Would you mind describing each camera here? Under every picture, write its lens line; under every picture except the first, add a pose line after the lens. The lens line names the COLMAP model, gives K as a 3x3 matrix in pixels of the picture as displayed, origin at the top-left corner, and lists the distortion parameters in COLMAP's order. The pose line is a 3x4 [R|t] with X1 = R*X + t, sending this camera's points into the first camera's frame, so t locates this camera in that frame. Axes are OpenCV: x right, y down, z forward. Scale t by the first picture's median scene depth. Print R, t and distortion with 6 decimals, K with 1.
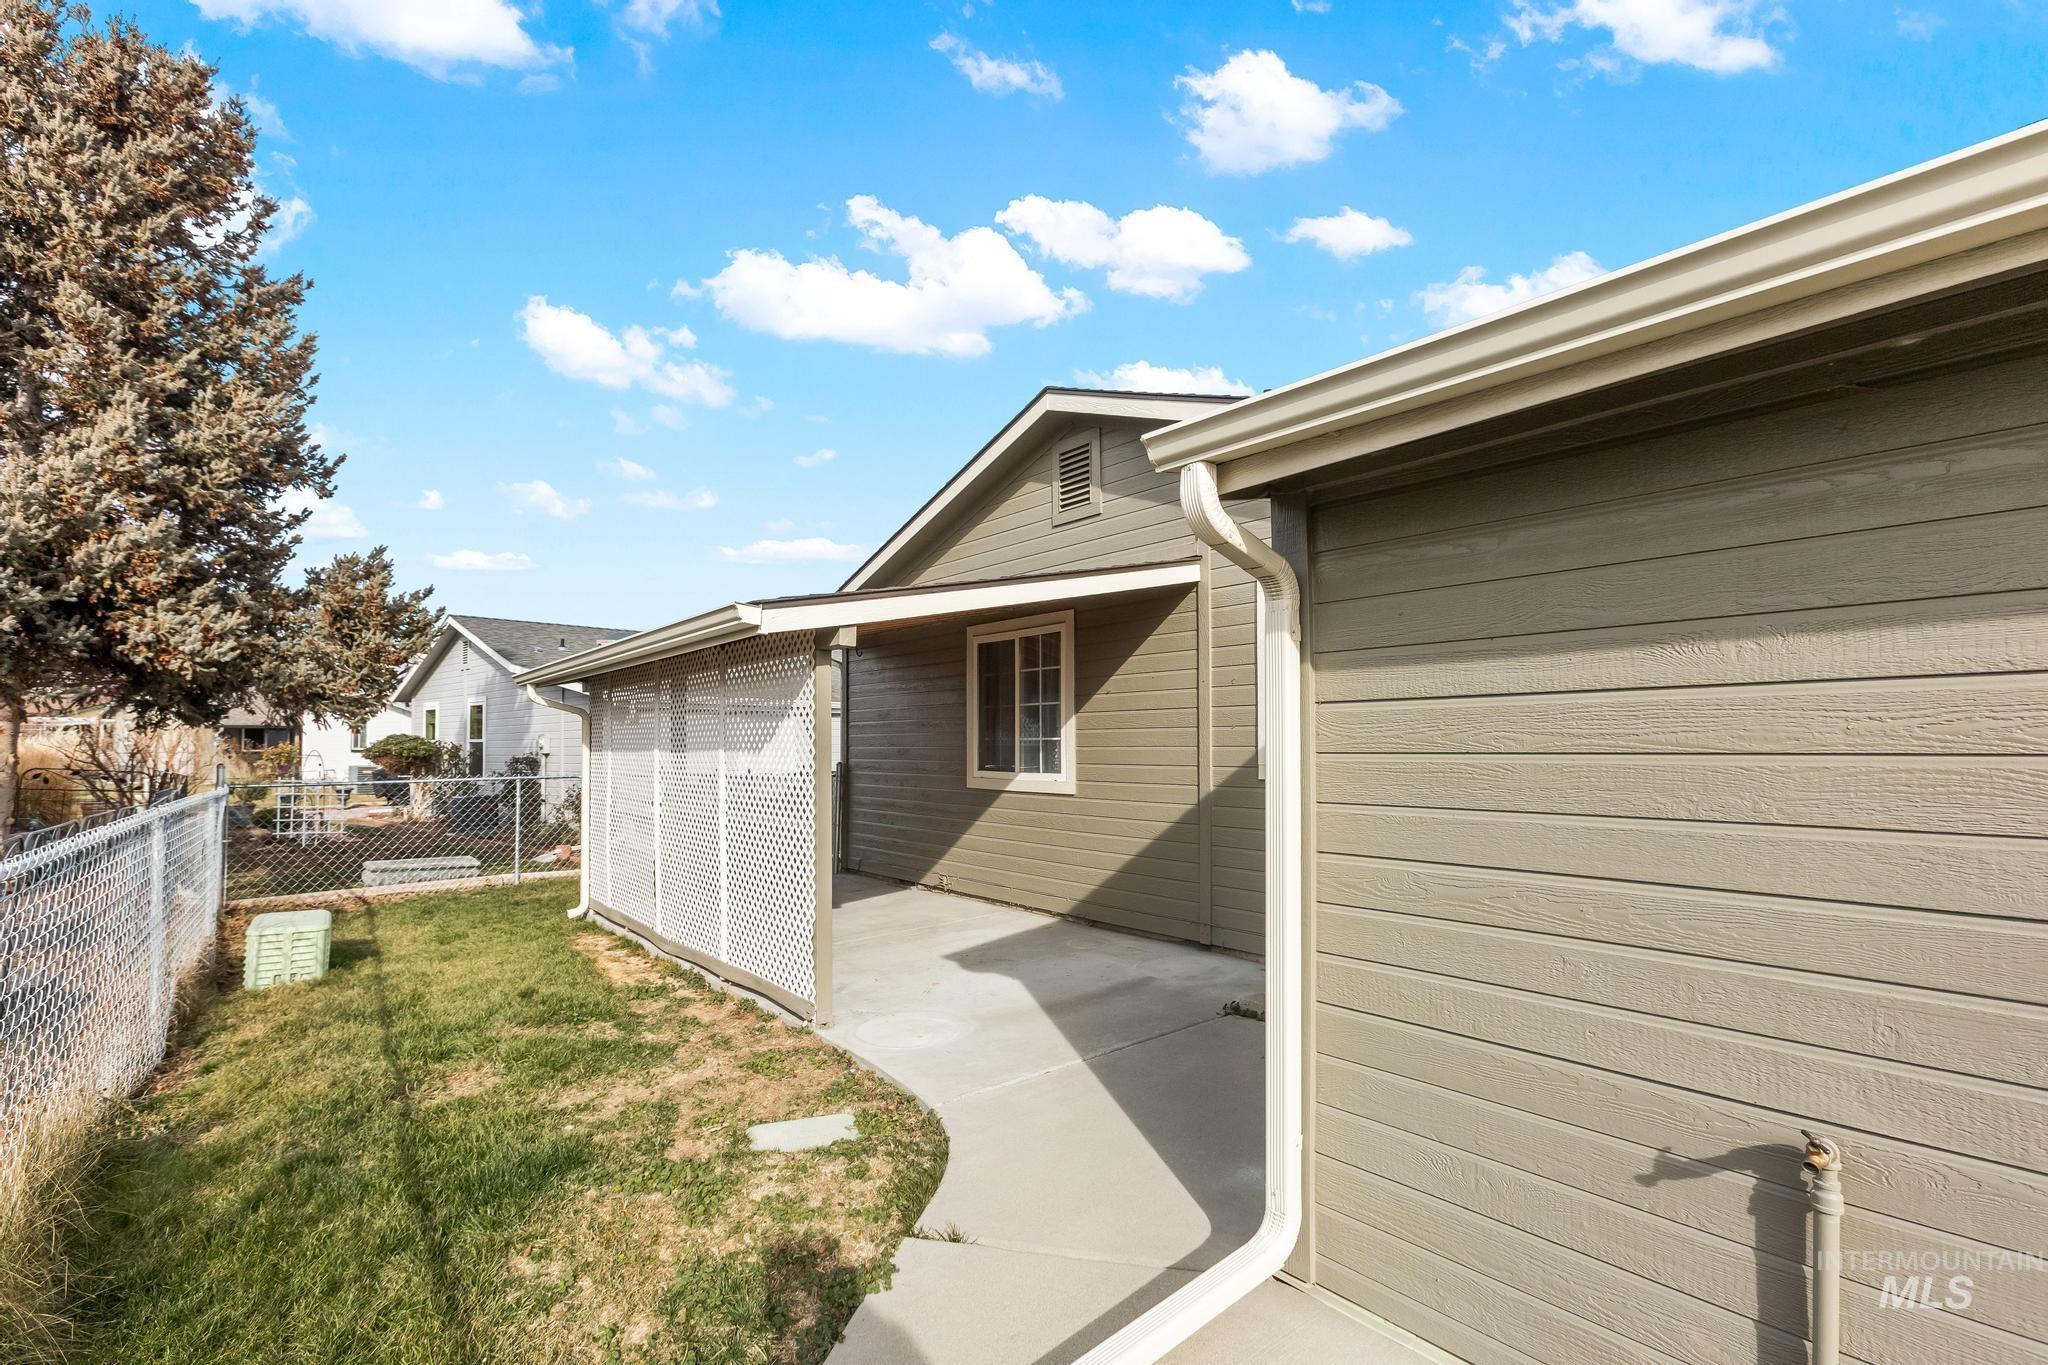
lens RADIAL K [[937.0, 0, 1024.0], [0, 937.0, 682.5], [0, 0, 1]] dist [-0.023185, 0.015033]
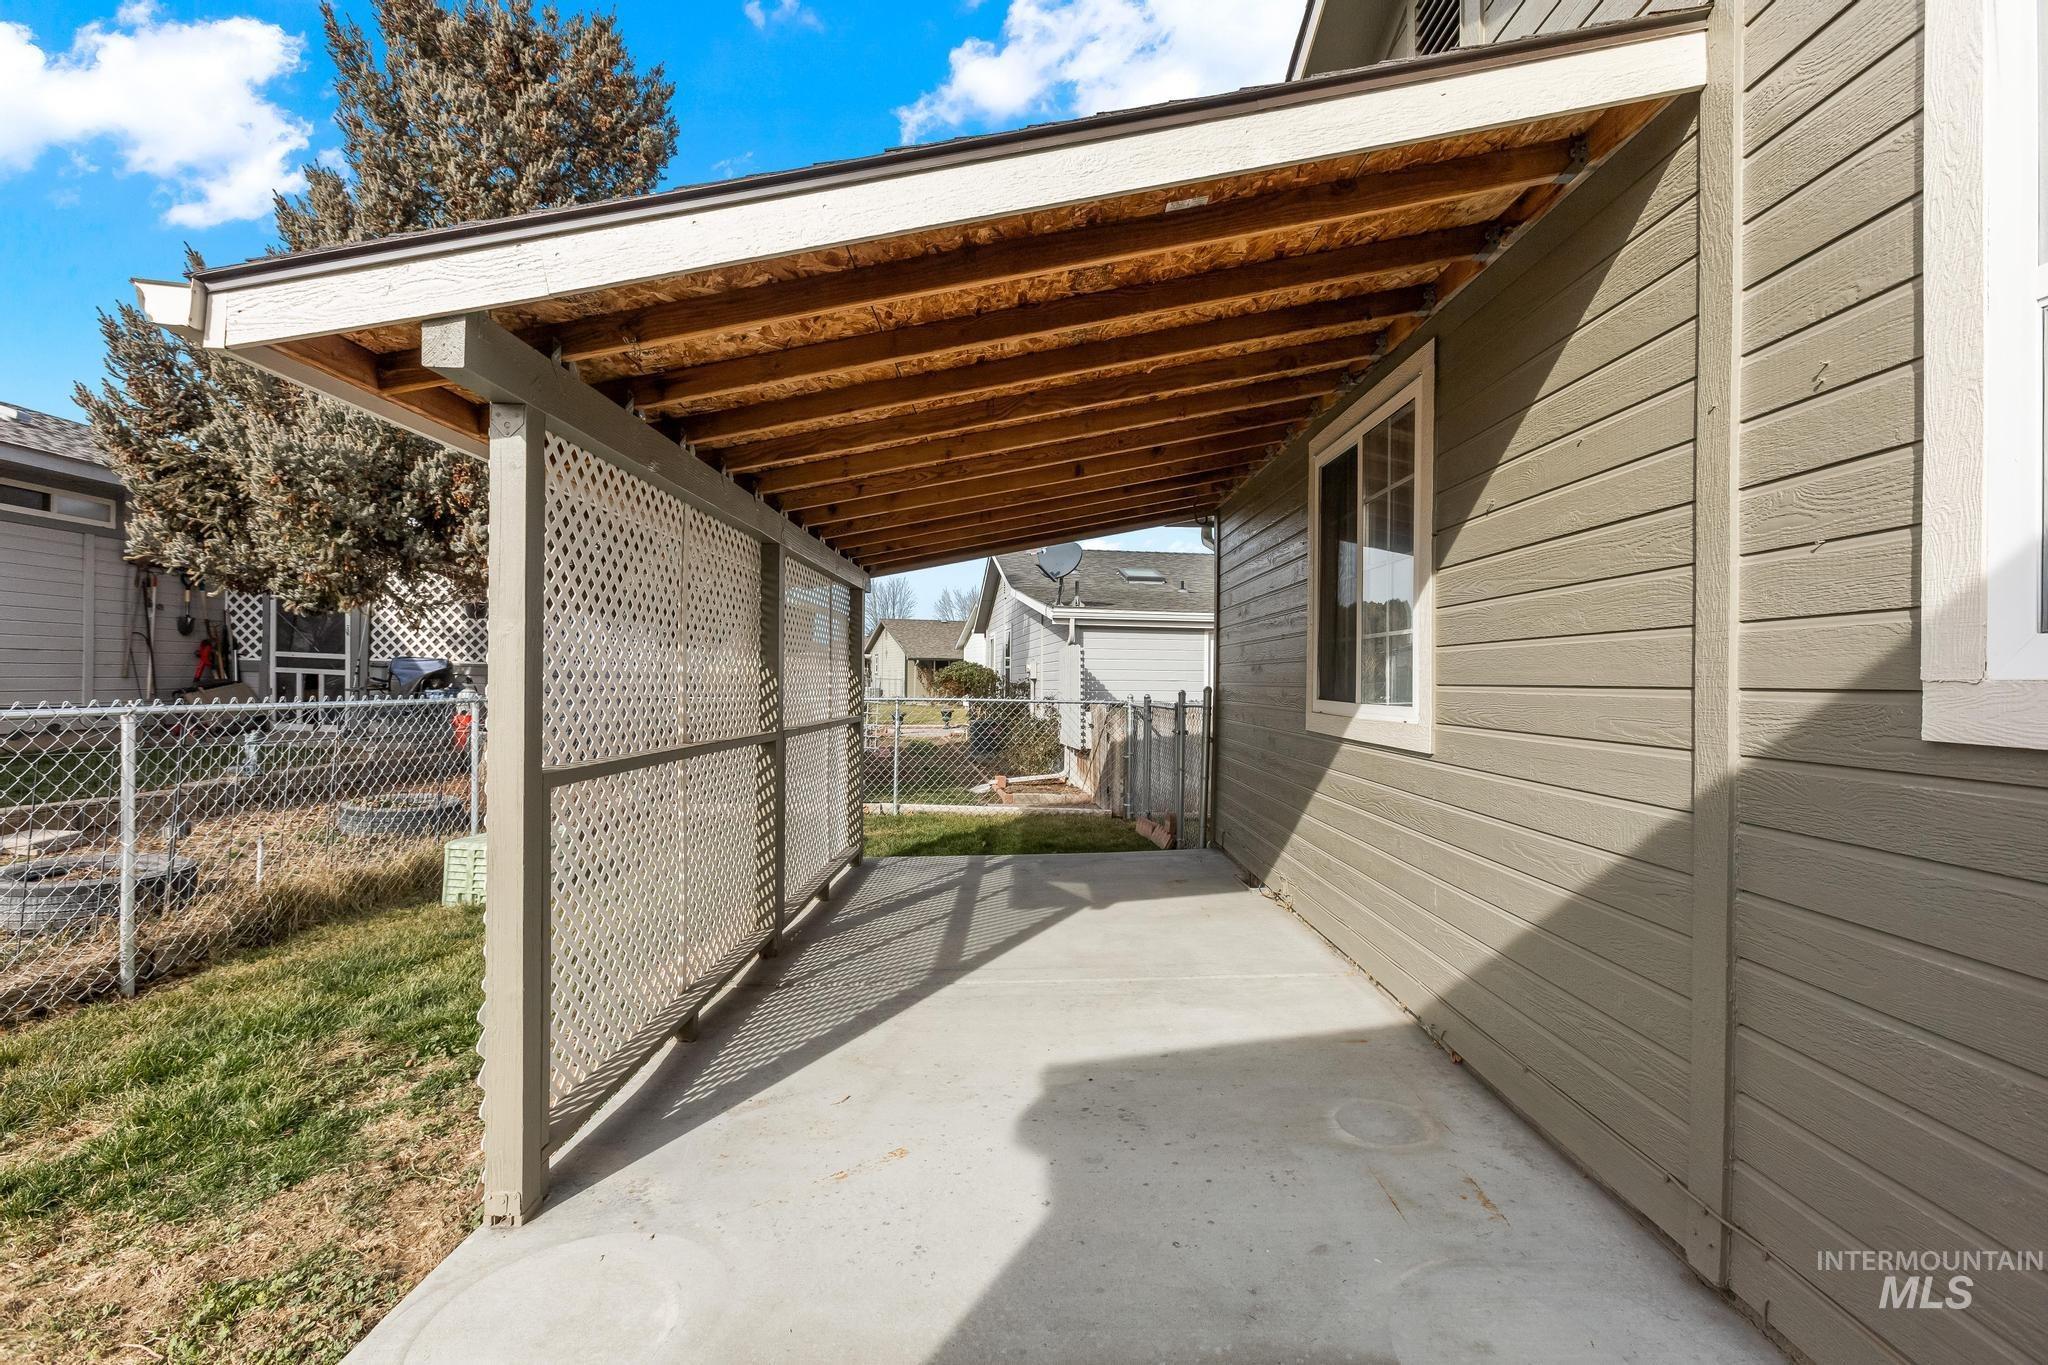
lens RADIAL K [[921.8, 0, 1027.1], [0, 921.8, 661.6], [0, 0, 1]] dist [-0.019612, 0.014443]
pose [[0.781598, 0.001219, -0.623782, 0.196408], [0.025918, 0.999071, 0.034427, 0.061750], [0.623244, -0.043075, 0.780840, 0.603614]]
